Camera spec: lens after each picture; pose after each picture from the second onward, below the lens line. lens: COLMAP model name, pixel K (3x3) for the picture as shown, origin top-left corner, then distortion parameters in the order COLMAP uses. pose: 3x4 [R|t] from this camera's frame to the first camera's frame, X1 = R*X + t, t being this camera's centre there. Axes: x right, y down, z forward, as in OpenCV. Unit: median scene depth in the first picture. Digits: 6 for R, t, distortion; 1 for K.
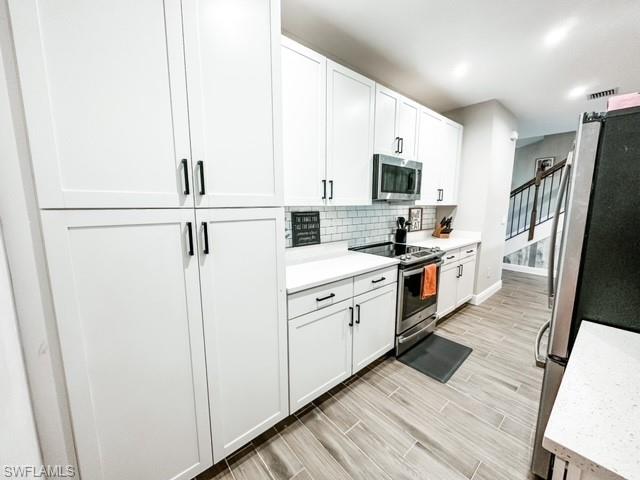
lens RADIAL K [[253.4, 0, 322.1], [0, 253.4, 238.9], [0, 0, 1]] dist [0.000775, 0.000339]
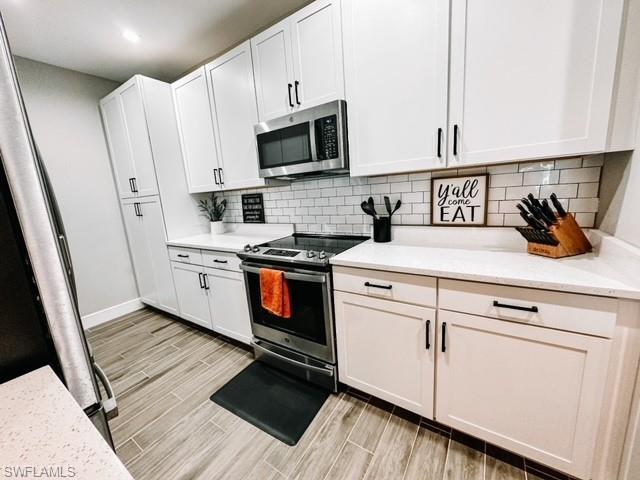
lens RADIAL K [[253.4, 0, 320.6], [0, 253.4, 240.2], [0, 0, 1]] dist [0.000775, 0.000339]
pose [[0.270649, 0.160246, -0.949247, 1.150553], [-0.064078, 0.986860, 0.148325, -0.090196], [0.960543, 0.020682, 0.277362, 0.980483]]
